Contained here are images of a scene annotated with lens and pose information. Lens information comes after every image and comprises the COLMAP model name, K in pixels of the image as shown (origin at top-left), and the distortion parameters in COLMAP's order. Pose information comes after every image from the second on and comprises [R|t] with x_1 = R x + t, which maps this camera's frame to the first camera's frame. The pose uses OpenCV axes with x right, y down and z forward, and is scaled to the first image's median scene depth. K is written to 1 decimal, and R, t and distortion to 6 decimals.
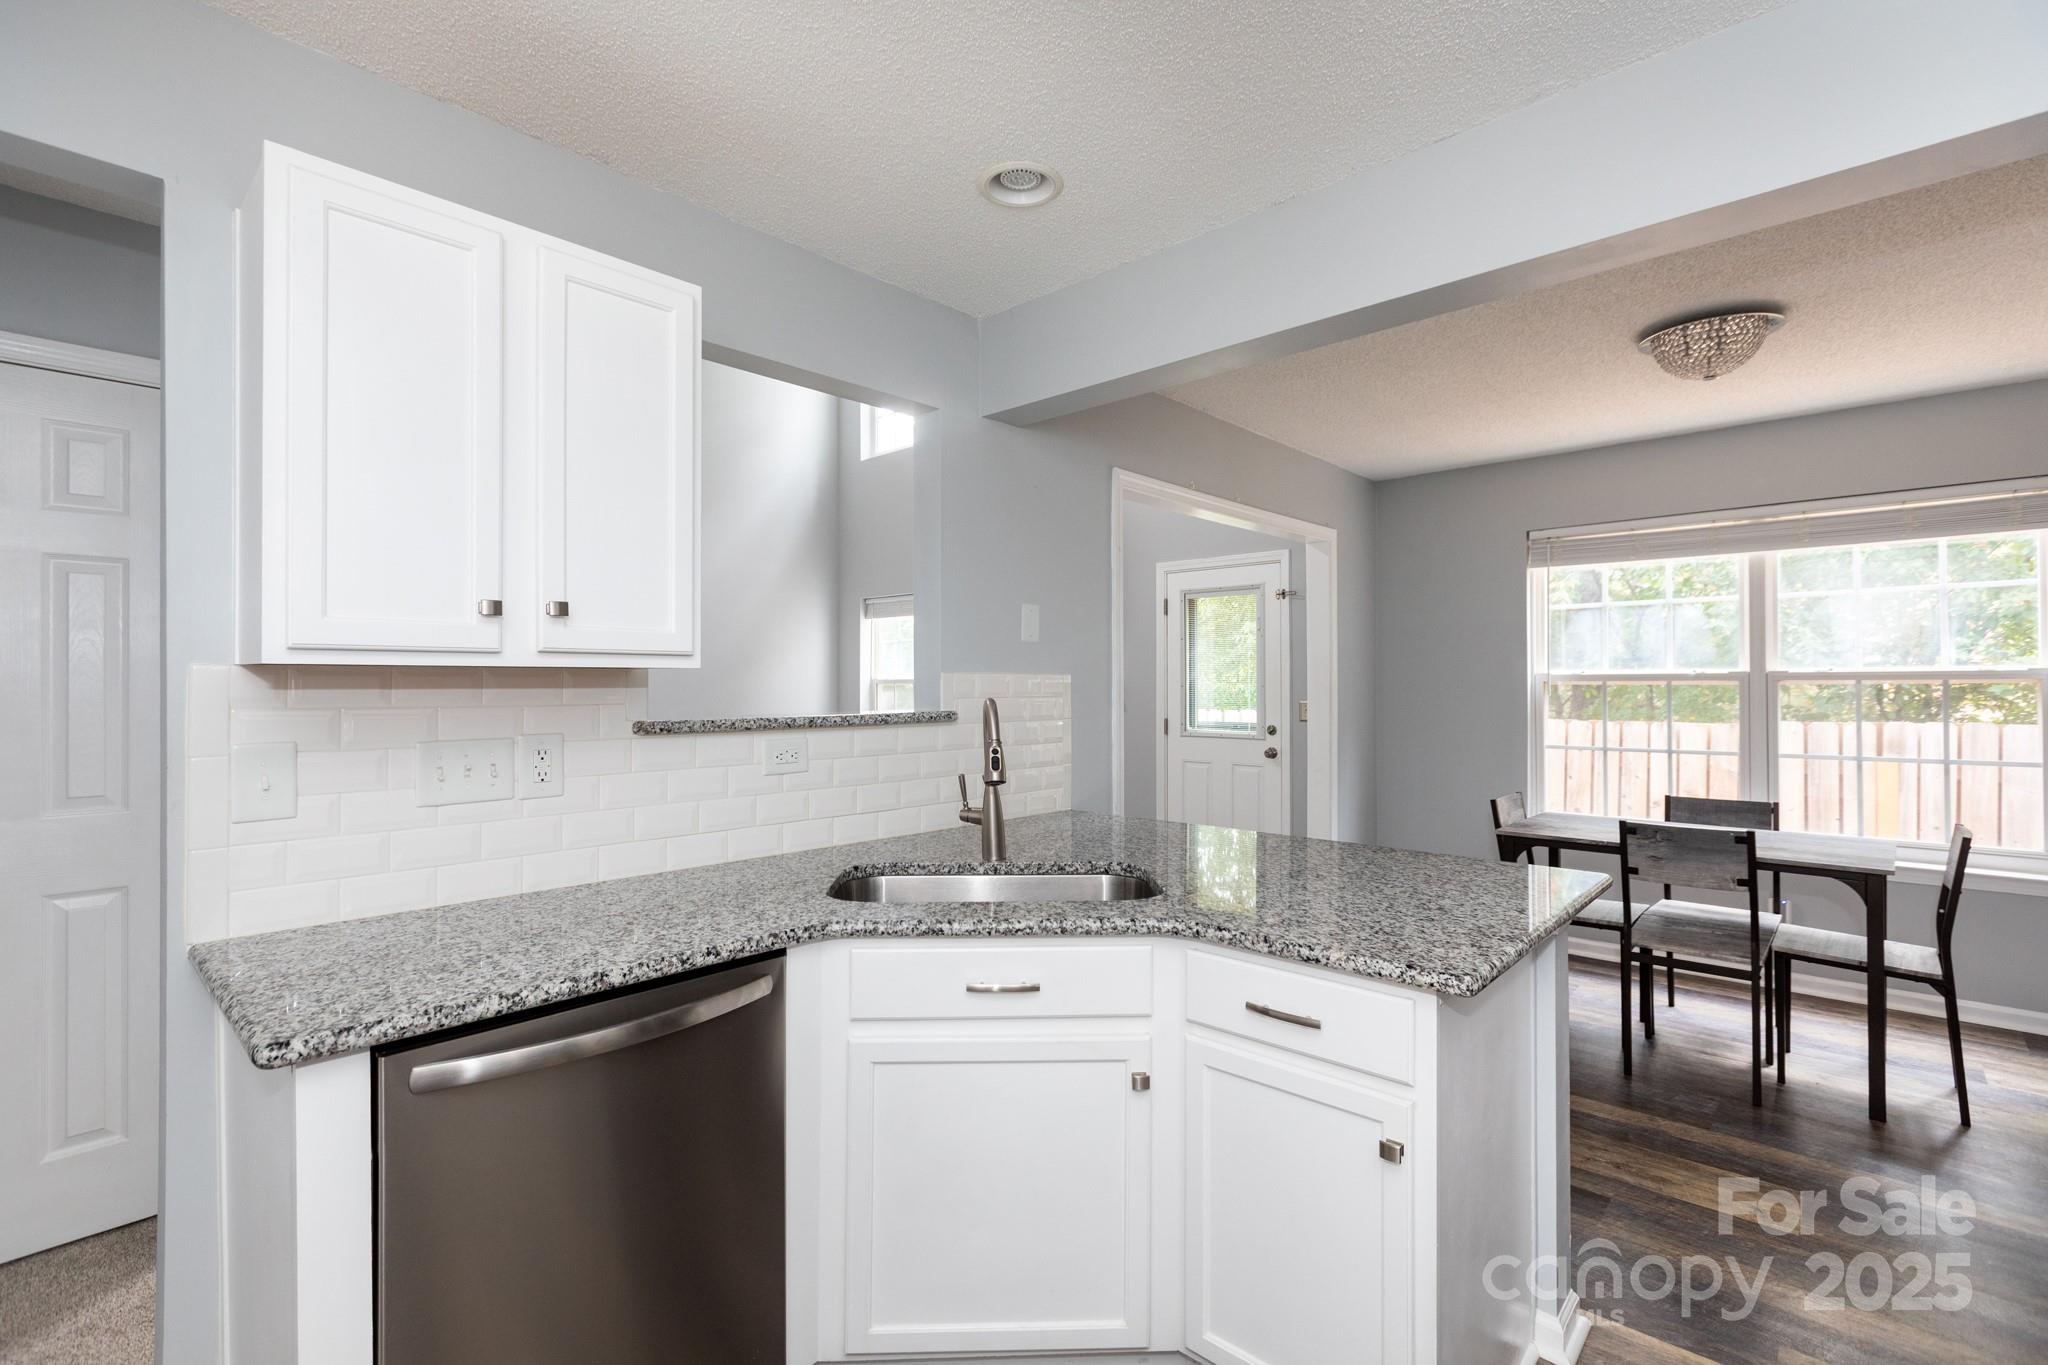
lens RADIAL K [[918.9, 0, 1020.0], [0, 918.9, 683.2], [0, 0, 1]] dist [-0.000931, 0.000691]
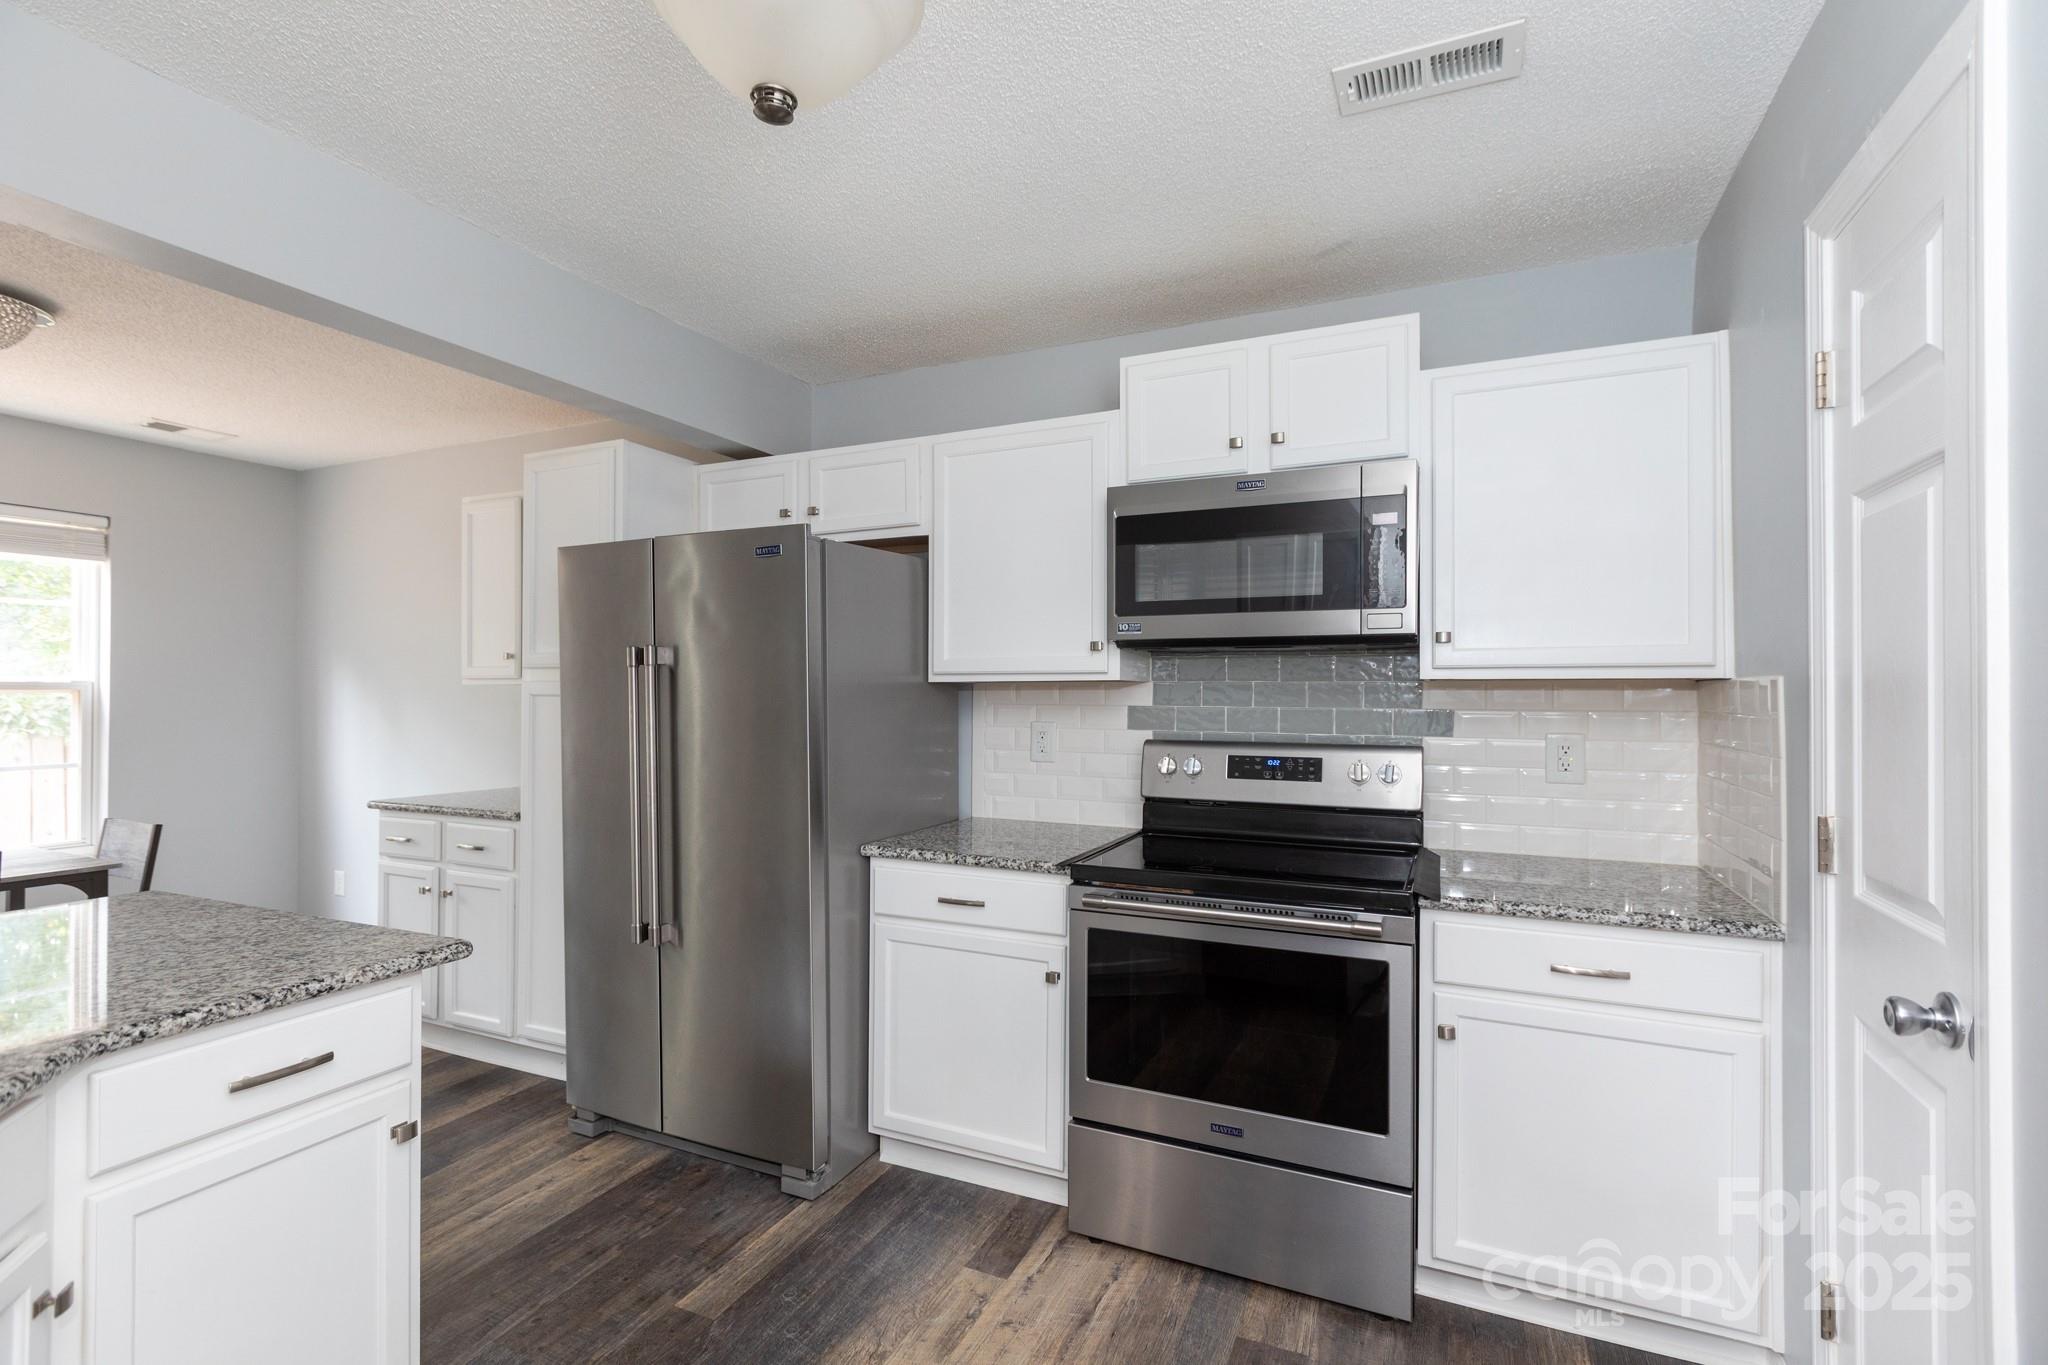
lens RADIAL K [[918.9, 0, 1012.0], [0, 918.9, 690.4], [0, 0, 1]] dist [-0.000931, 0.000691]
pose [[-0.312937, 0.004132, 0.949765, -0.214938], [-0.007450, 0.999949, -0.006805, -0.001596], [-0.949745, -0.009205, -0.312890, 0.168696]]
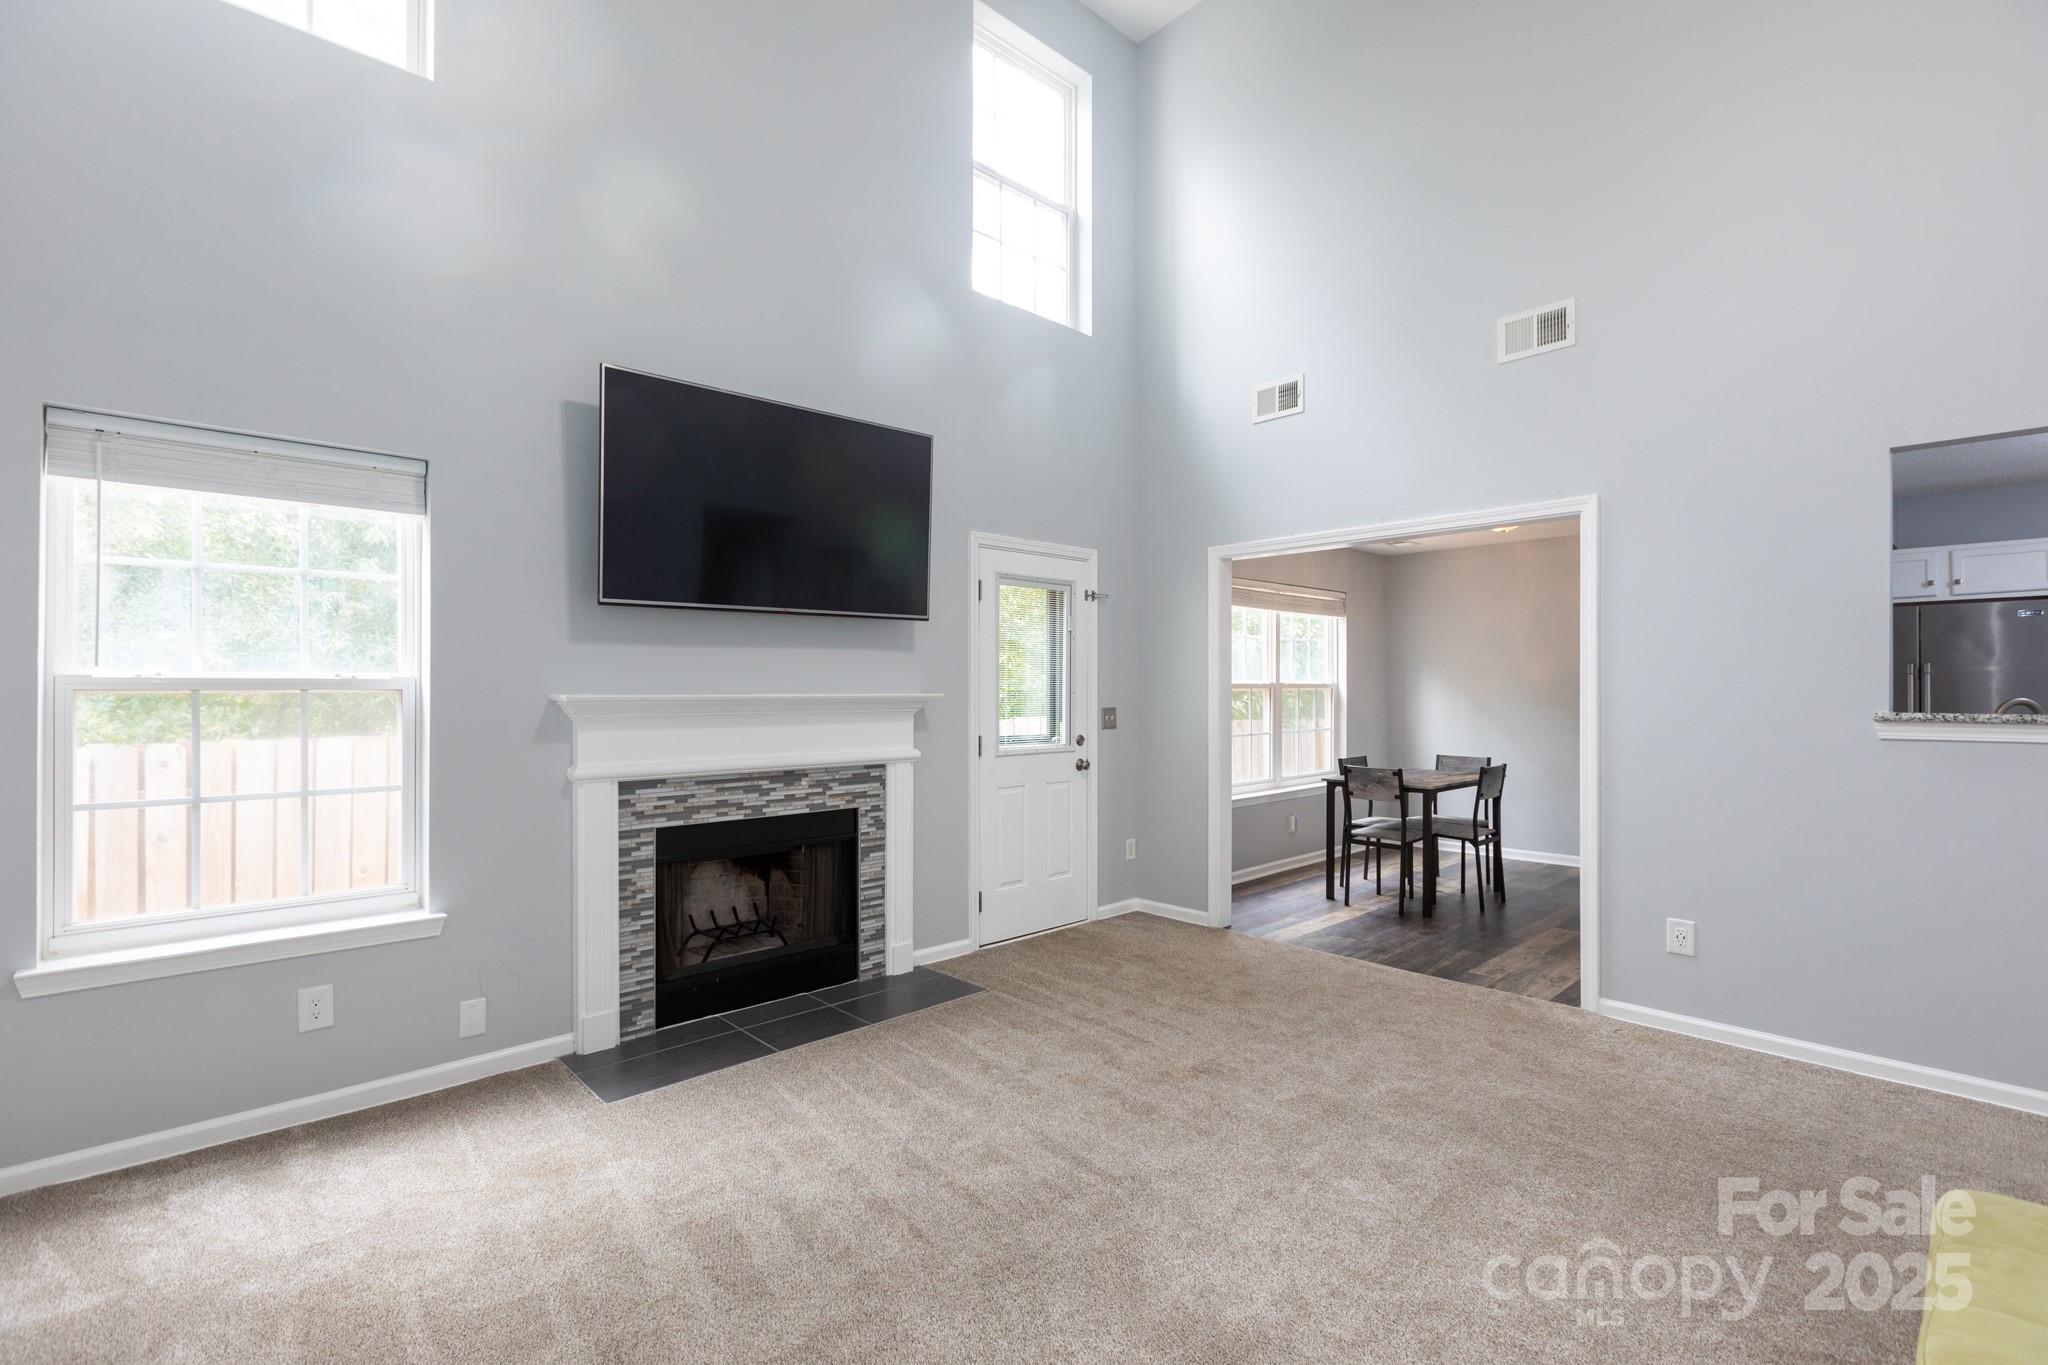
lens RADIAL K [[918.9, 0, 1020.3], [0, 918.9, 690.8], [0, 0, 1]] dist [-0.000931, 0.000691]
pose [[0.074428, -0.001968, 0.997224, -0.670945], [-0.000809, 0.999998, 0.002034, -0.000884], [-0.997226, -0.000958, 0.074426, 1.005370]]
